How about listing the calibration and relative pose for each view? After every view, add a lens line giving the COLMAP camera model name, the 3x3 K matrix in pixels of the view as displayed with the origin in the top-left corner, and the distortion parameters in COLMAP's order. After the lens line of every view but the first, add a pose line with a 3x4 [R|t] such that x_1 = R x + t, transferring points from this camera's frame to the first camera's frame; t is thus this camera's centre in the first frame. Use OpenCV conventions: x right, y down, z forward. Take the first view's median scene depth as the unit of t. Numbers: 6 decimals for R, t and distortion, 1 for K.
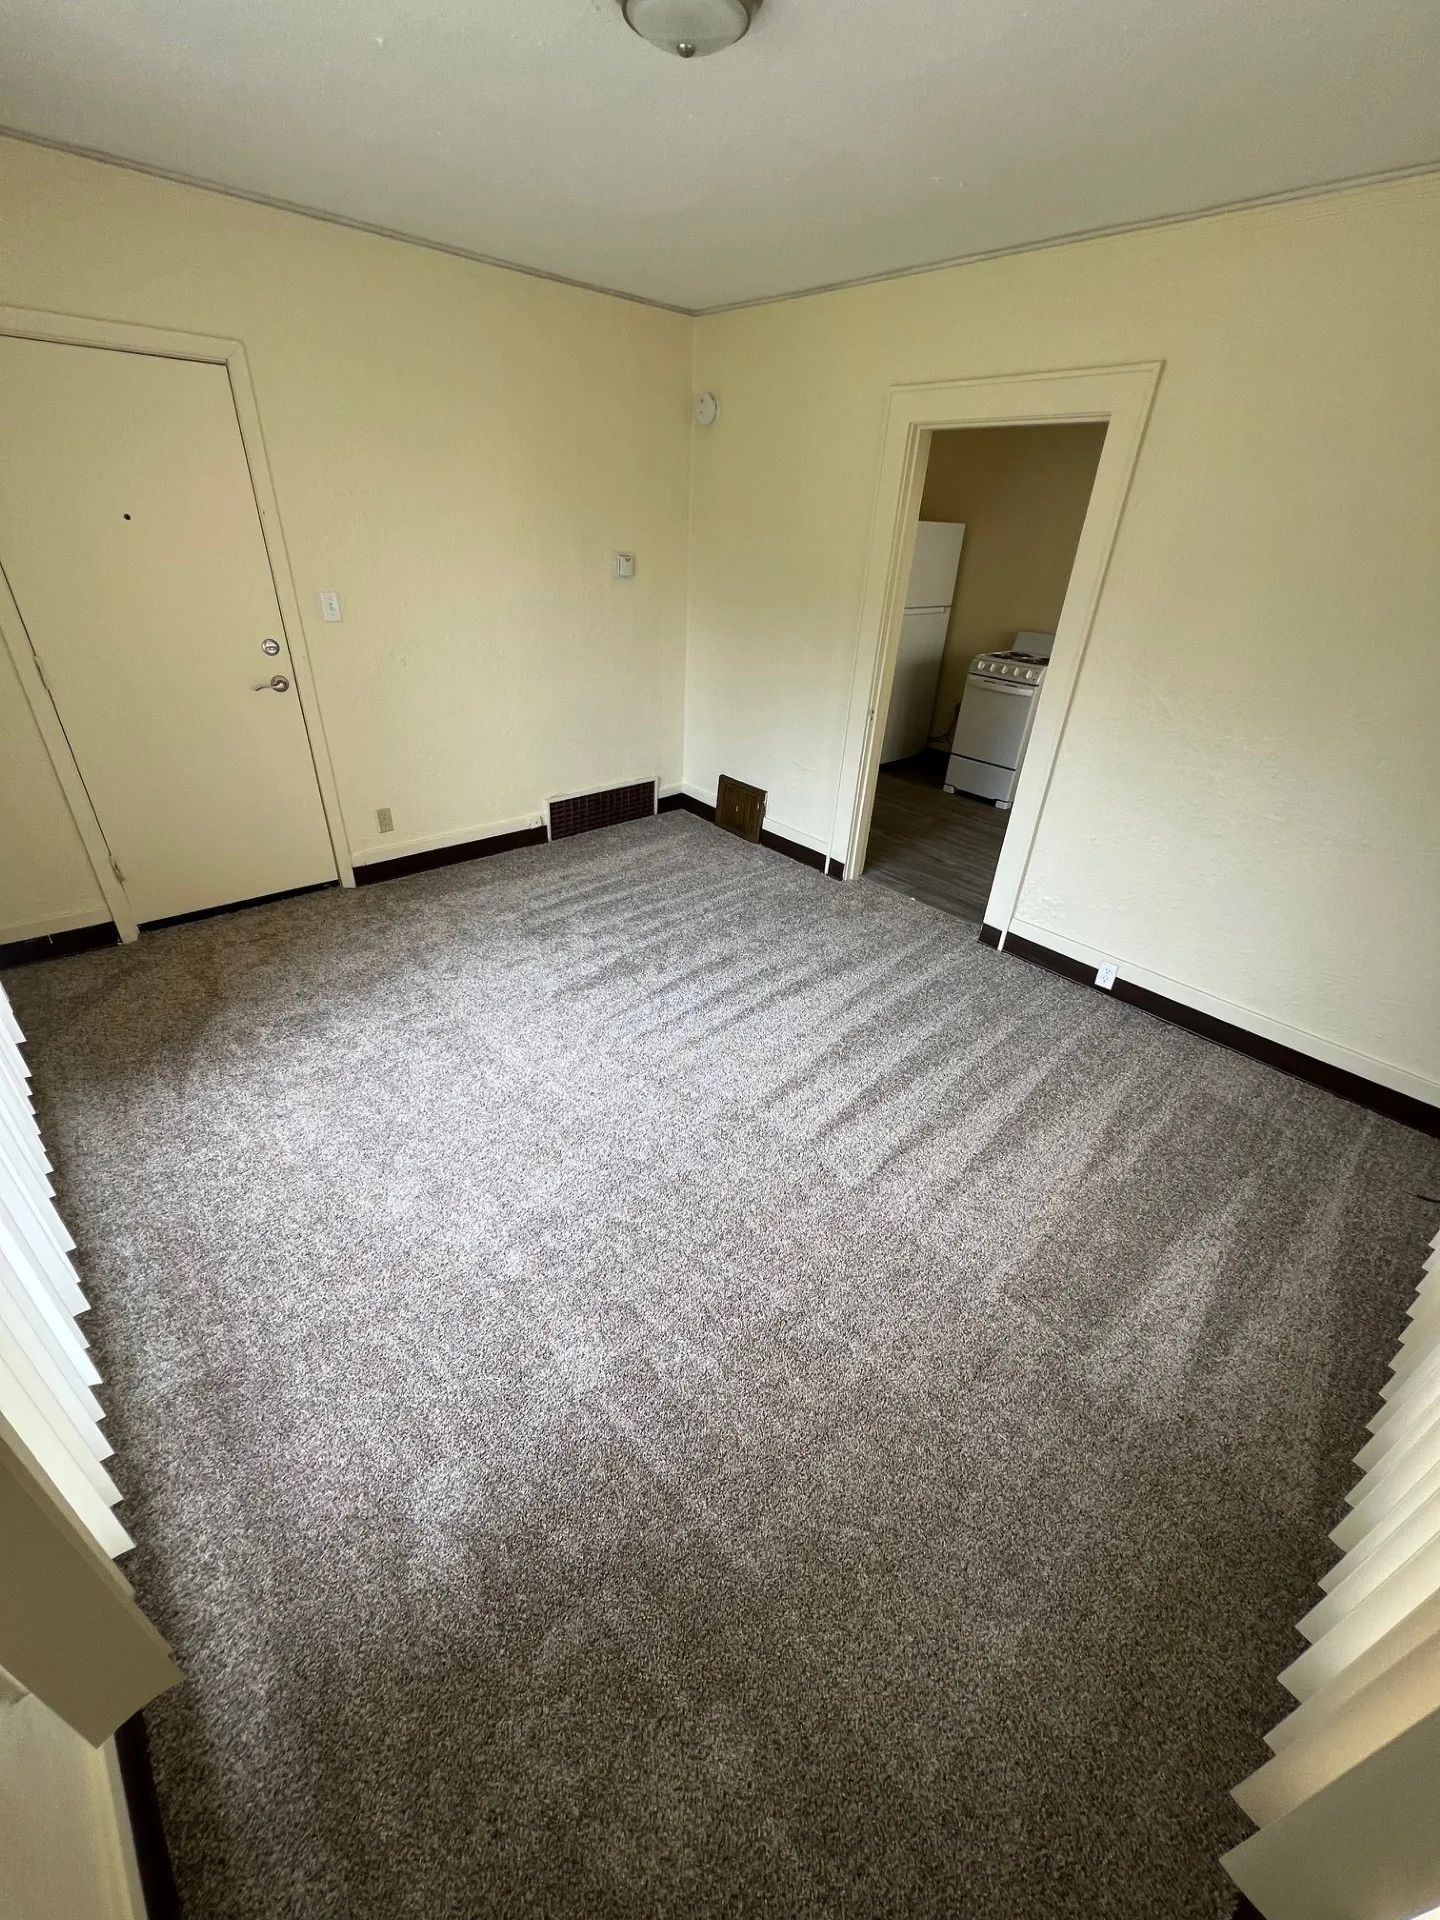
lens RADIAL K [[757.7, 0, 720.3], [0, 757.7, 970.2], [0, 0, 1]] dist [-0.000197, 0.000050]
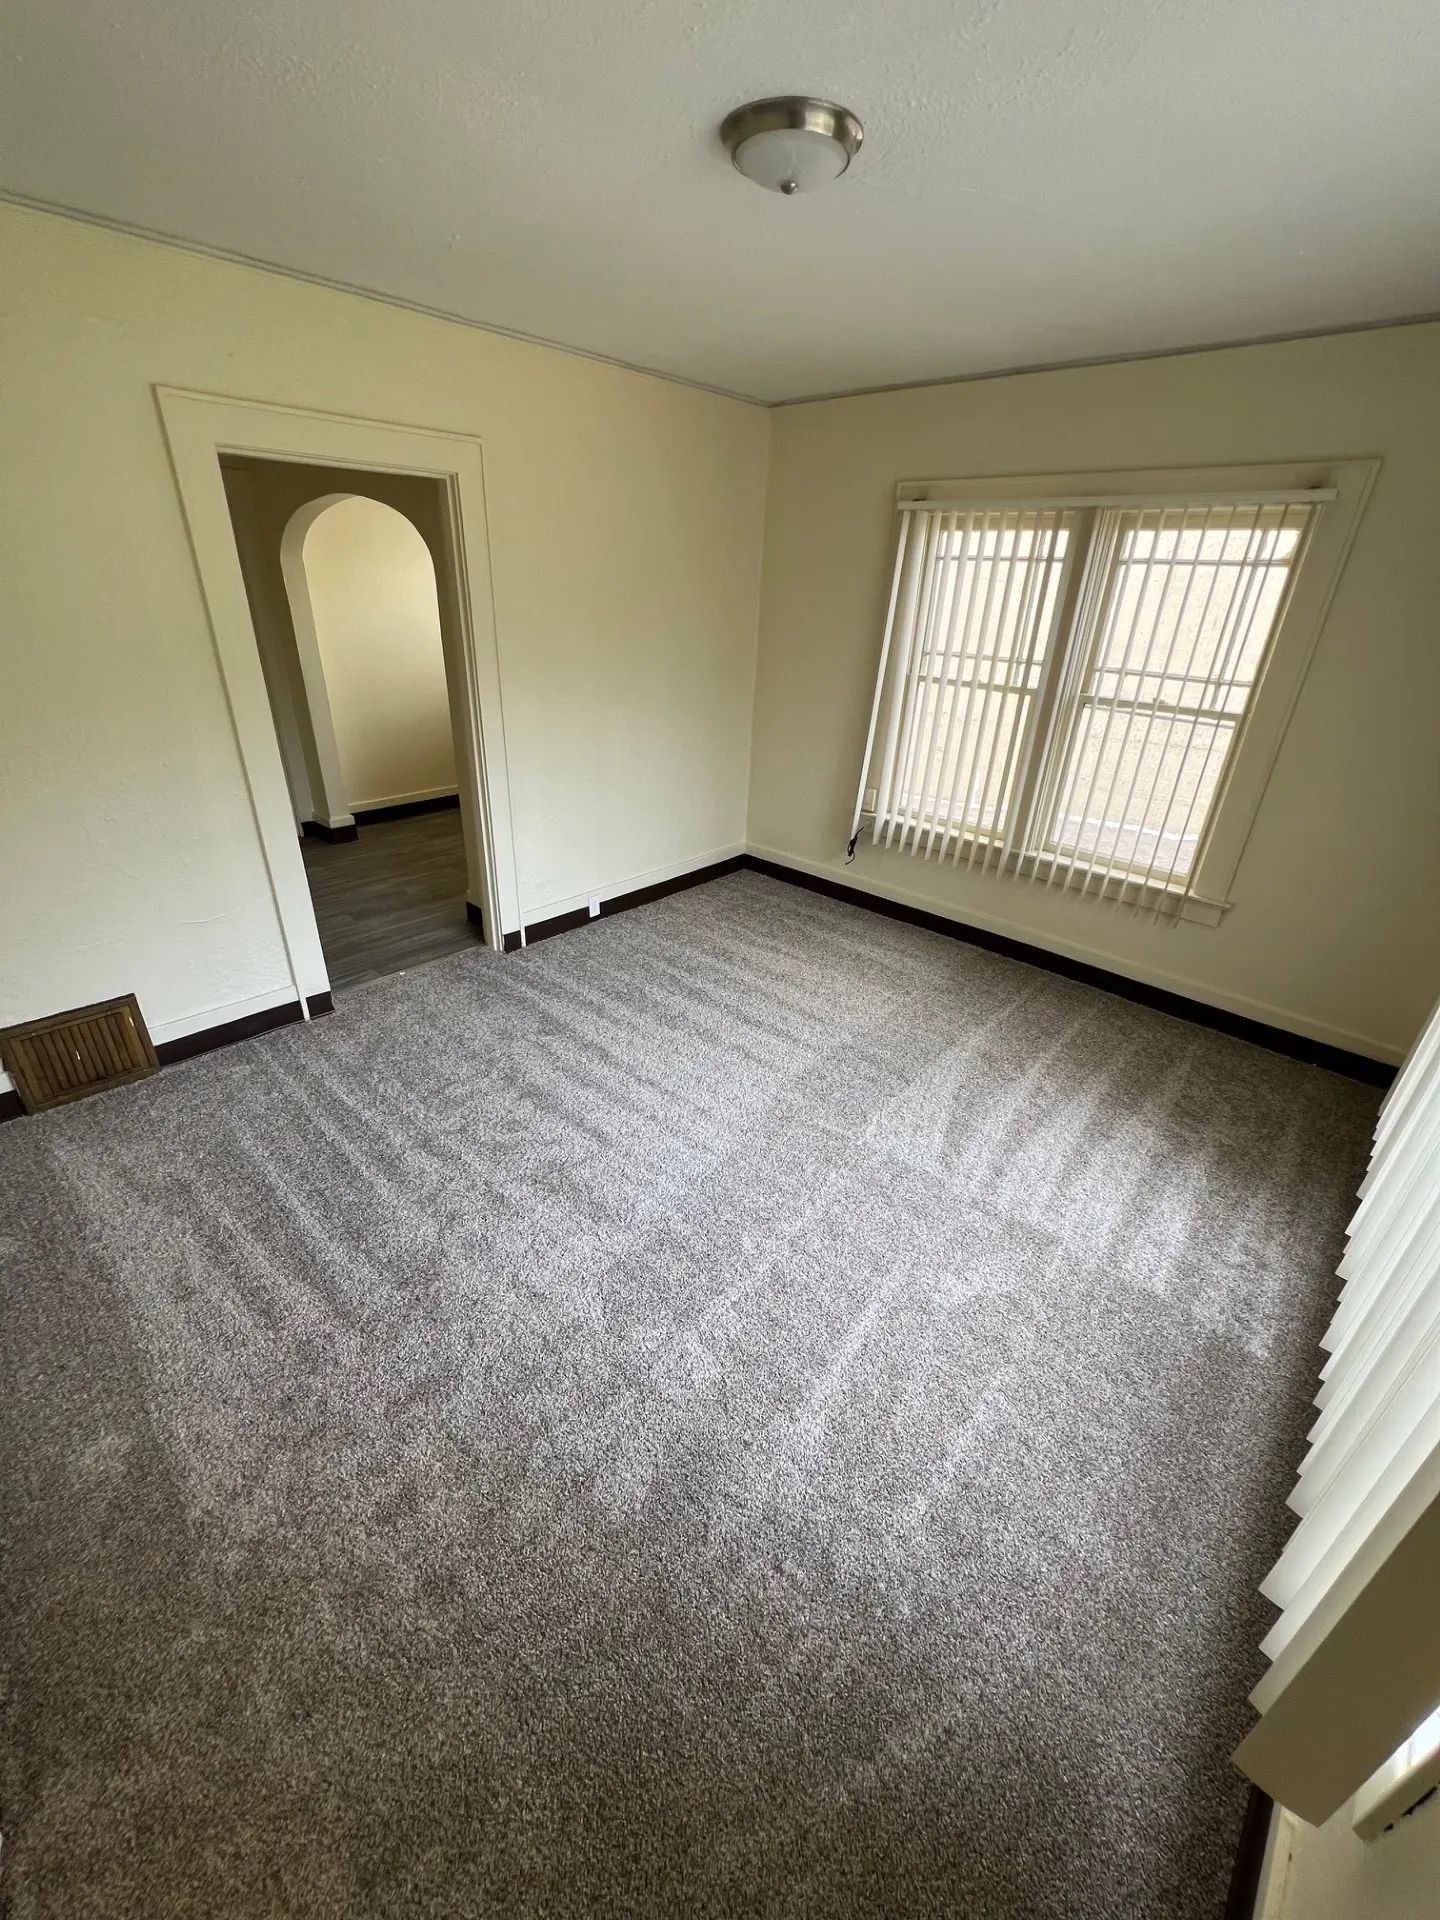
lens RADIAL K [[757.7, 0, 717.6], [0, 757.7, 966.4], [0, 0, 1]] dist [-0.000197, 0.000050]
pose [[-0.082357, -0.492160, 0.866600, -0.649391], [0.483494, 0.740638, 0.466572, -0.399993], [-0.871465, 0.457421, 0.176959, 0.604708]]
